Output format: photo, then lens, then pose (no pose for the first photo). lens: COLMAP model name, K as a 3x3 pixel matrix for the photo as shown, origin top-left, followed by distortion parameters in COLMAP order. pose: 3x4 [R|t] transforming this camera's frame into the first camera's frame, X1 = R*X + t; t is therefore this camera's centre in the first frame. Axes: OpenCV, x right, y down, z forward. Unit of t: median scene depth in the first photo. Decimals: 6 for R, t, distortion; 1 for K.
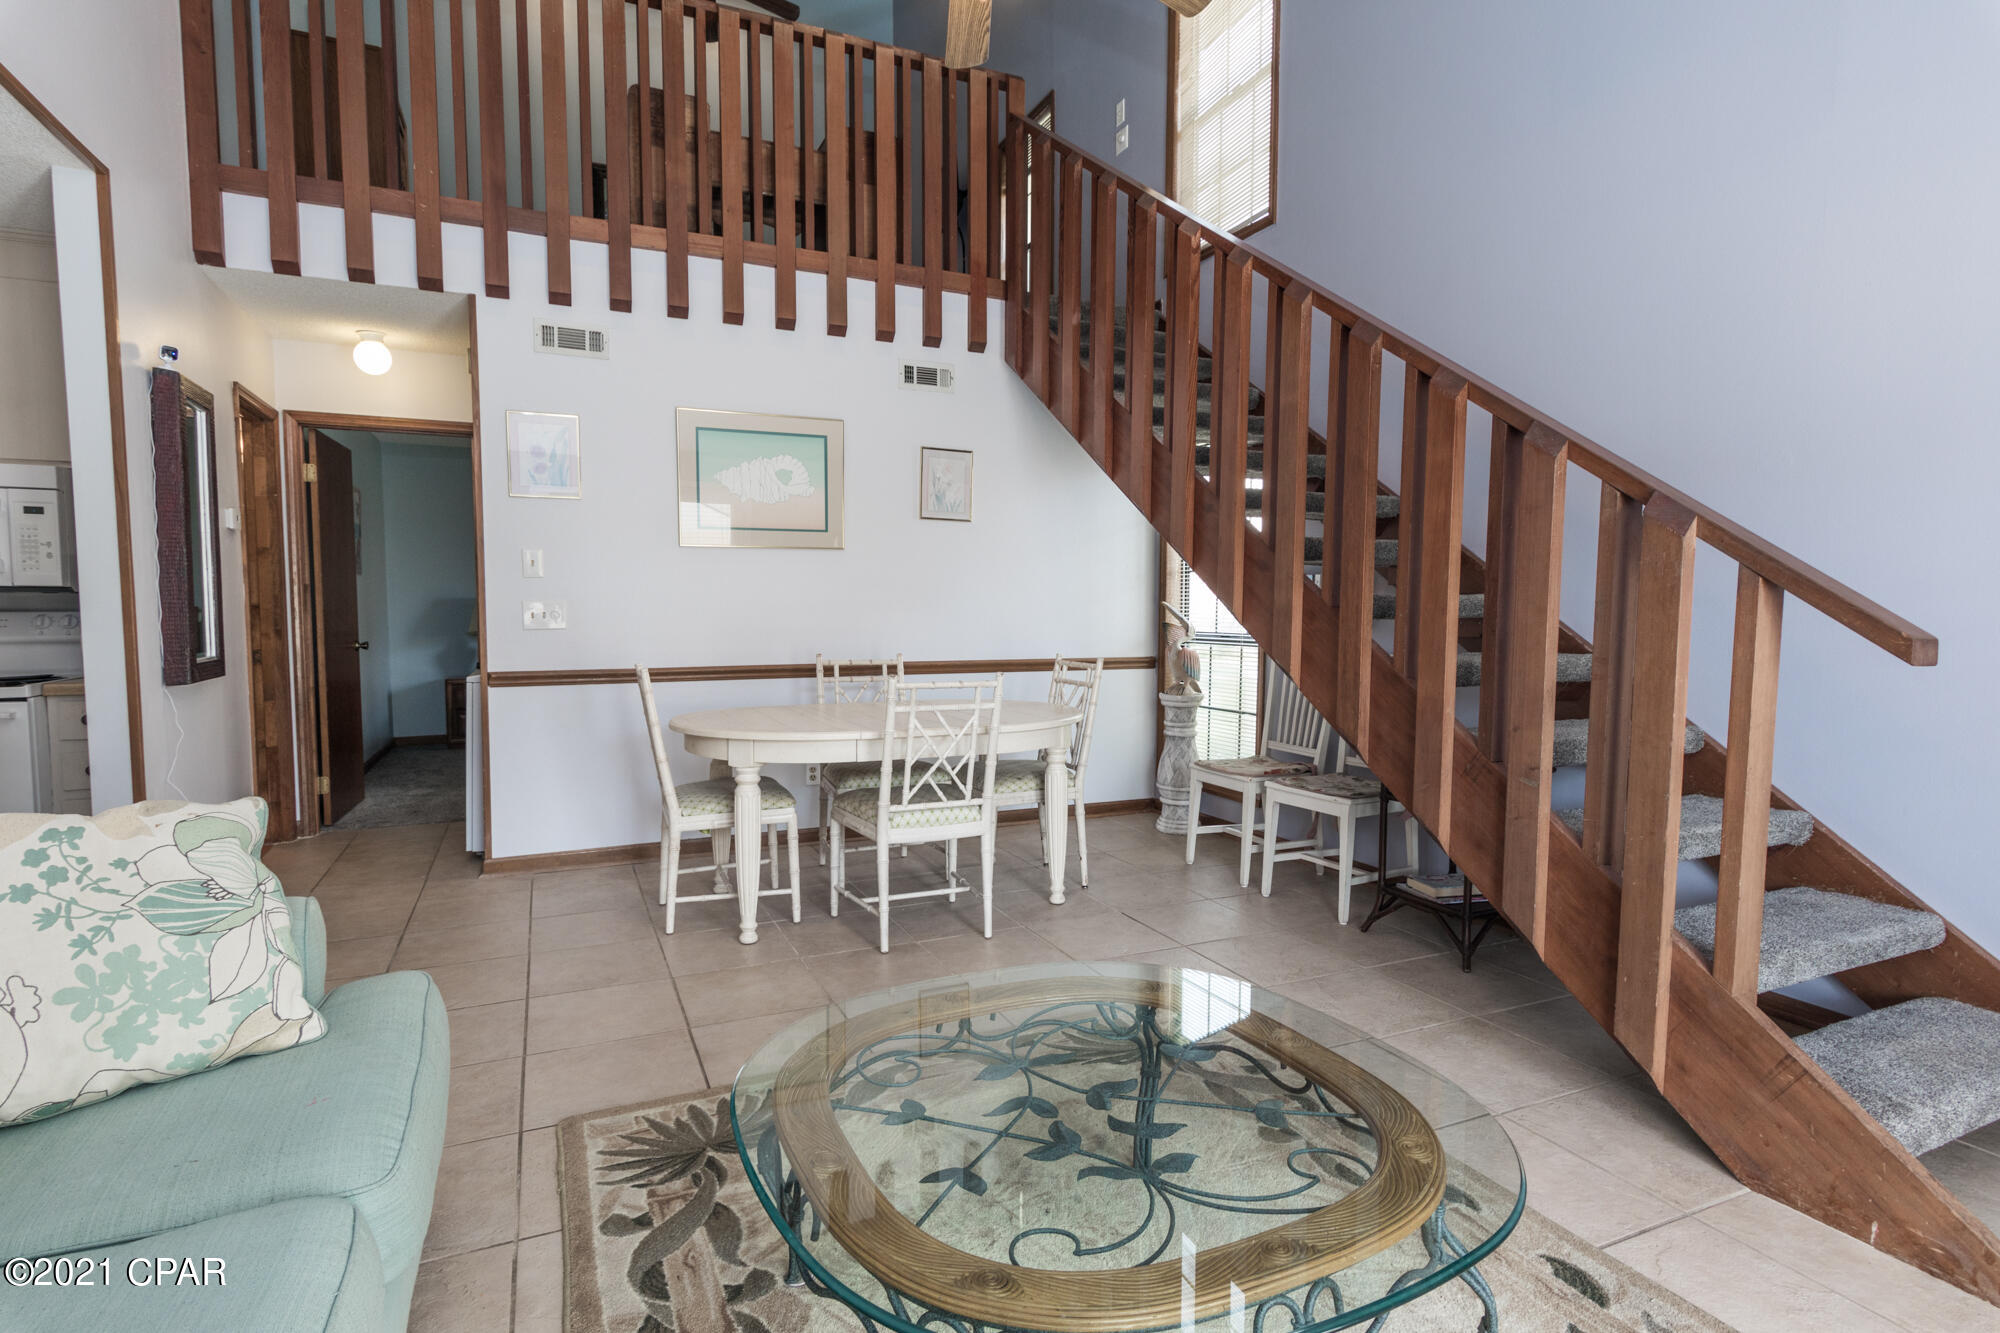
lens RADIAL K [[969.8, 0, 988.5], [0, 969.8, 671.6], [0, 0, 1]] dist [0.001499, 0.000155]
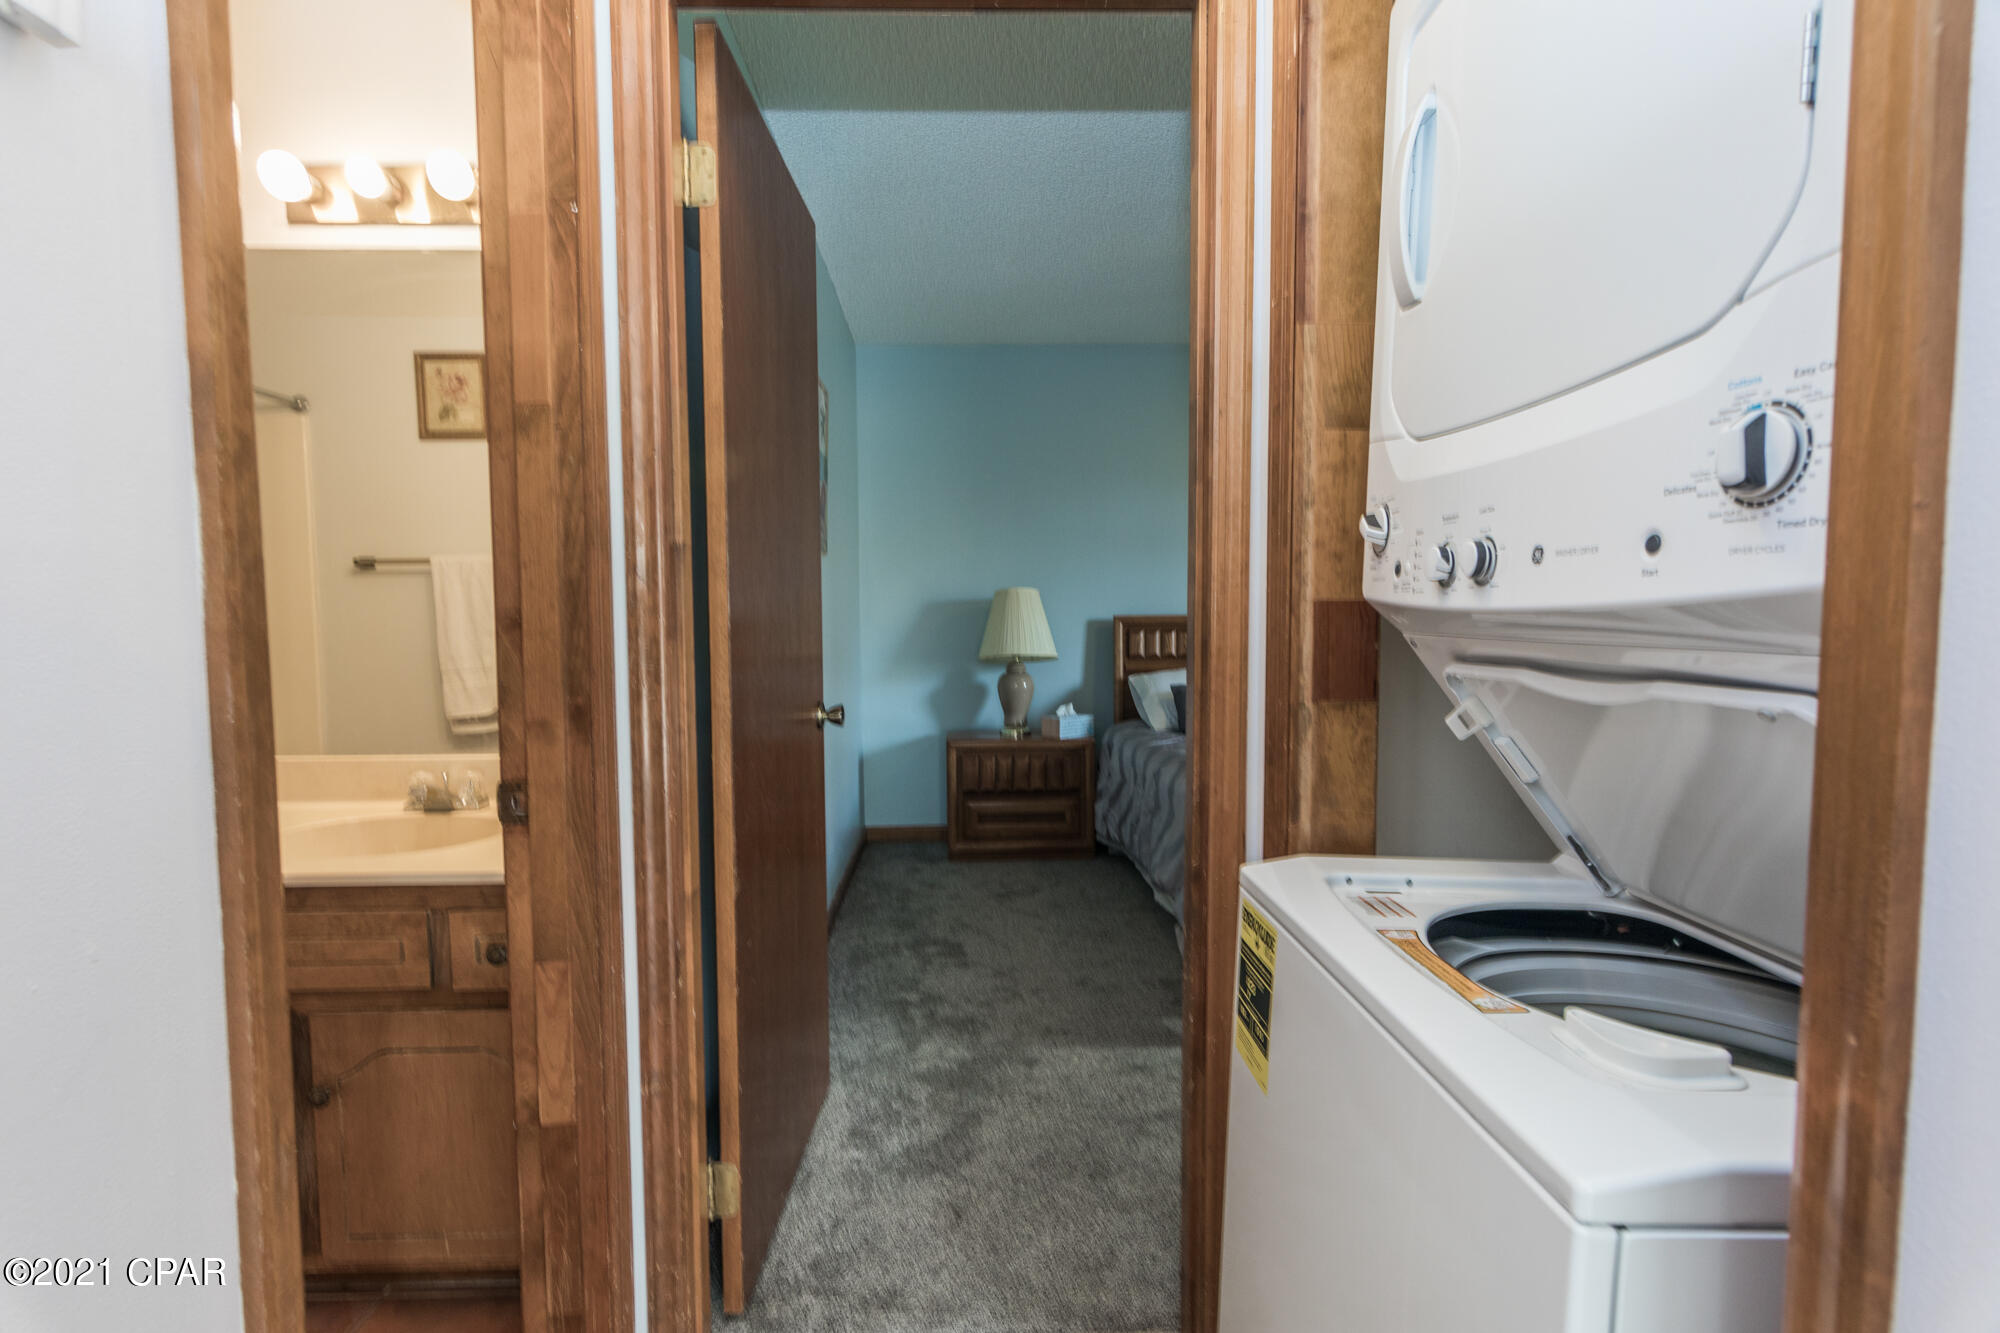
lens RADIAL K [[969.8, 0, 988.5], [0, 969.8, 671.6], [0, 0, 1]] dist [0.001499, 0.000155]
pose [[0.919859, 0.013794, -0.392006, -0.496969], [-0.014993, 0.999888, 0.000004, -0.052810], [0.391962, 0.005874, 0.919963, 0.761430]]
